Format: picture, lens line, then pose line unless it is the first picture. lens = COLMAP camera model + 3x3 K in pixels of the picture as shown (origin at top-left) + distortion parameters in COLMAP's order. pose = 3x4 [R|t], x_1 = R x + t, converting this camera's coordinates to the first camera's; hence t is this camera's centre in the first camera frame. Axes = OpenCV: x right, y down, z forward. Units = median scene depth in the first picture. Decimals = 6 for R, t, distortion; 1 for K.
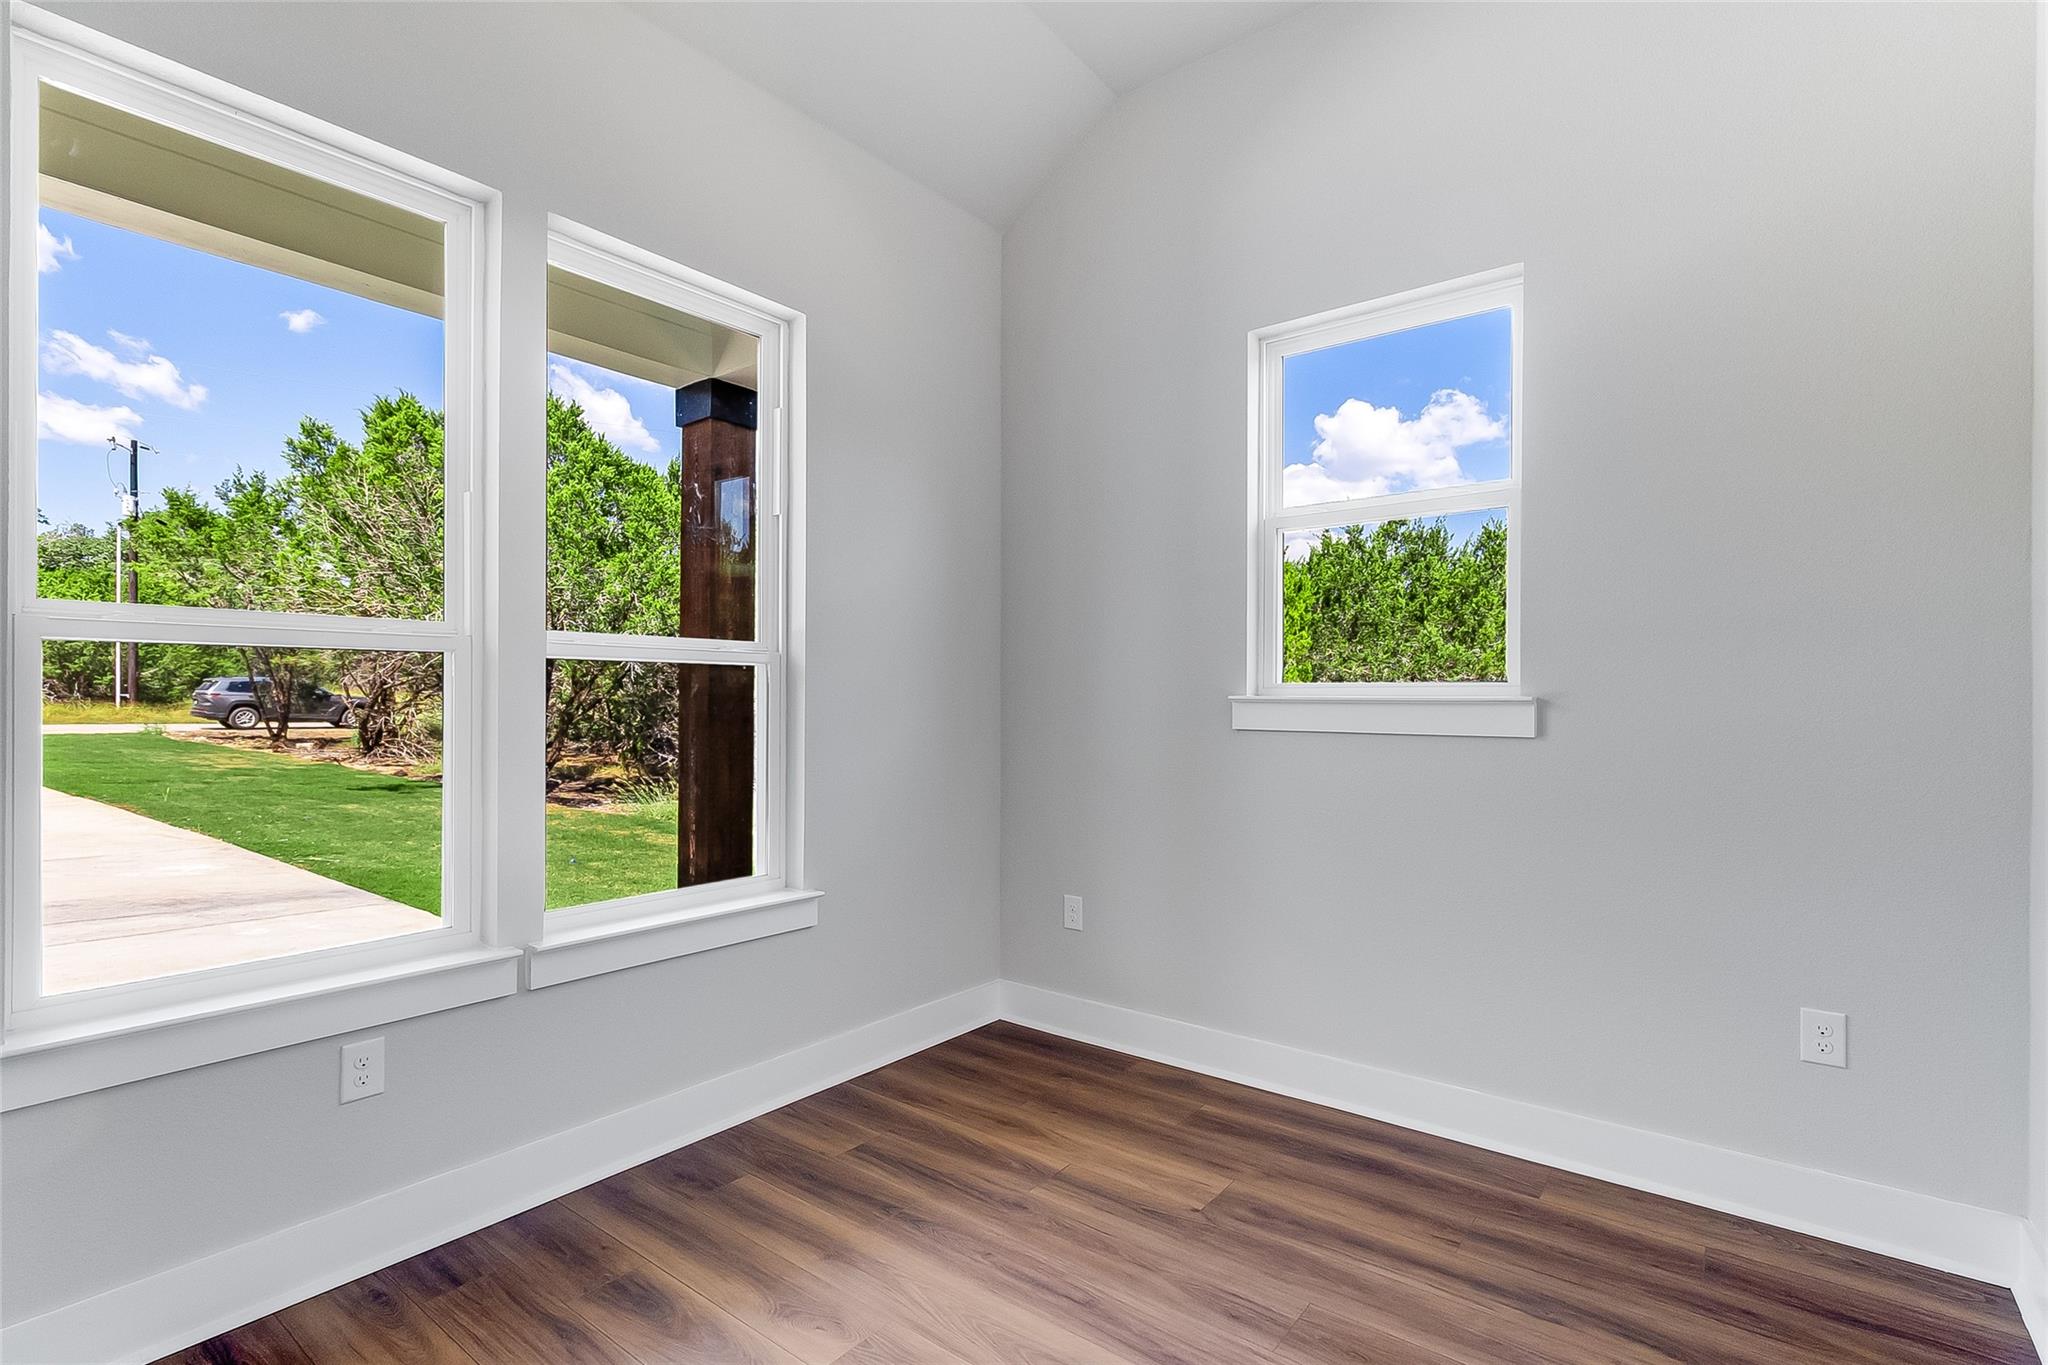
lens RADIAL K [[952.9, 0, 1059.0], [0, 952.9, 697.1], [0, 0, 1]] dist [0.003165, -0.000486]
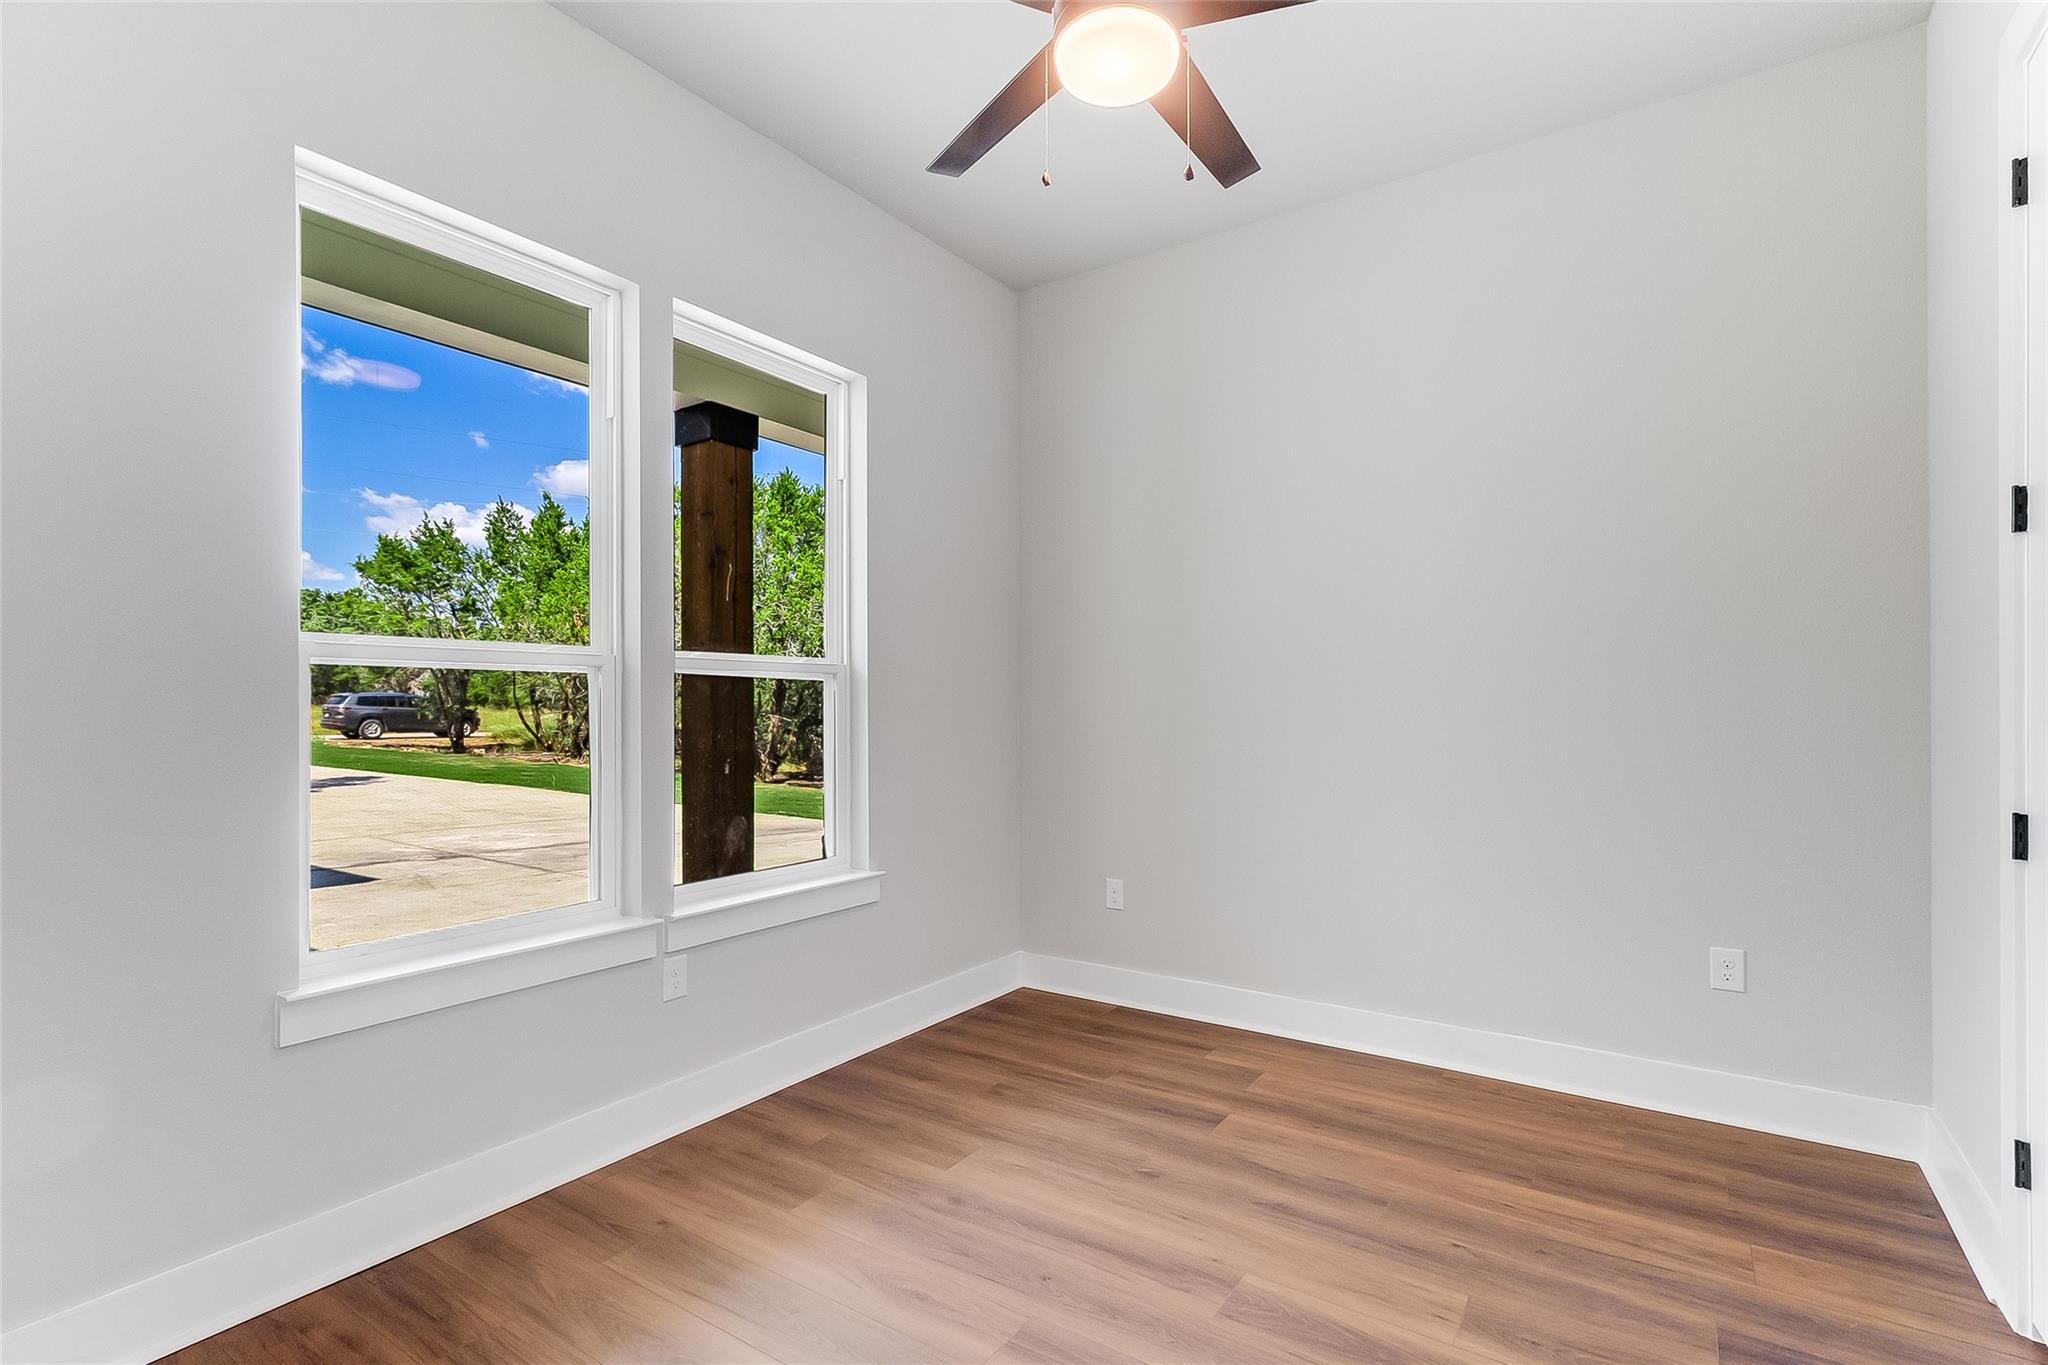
lens RADIAL K [[952.9, 0, 1022.5], [0, 952.9, 697.9], [0, 0, 1]] dist [0.003165, -0.000486]
pose [[0.999281, -0.012863, 0.035658, -0.120358], [0.012936, 0.999915, -0.001799, -0.002533], [-0.035632, 0.002259, 0.999362, -0.162804]]
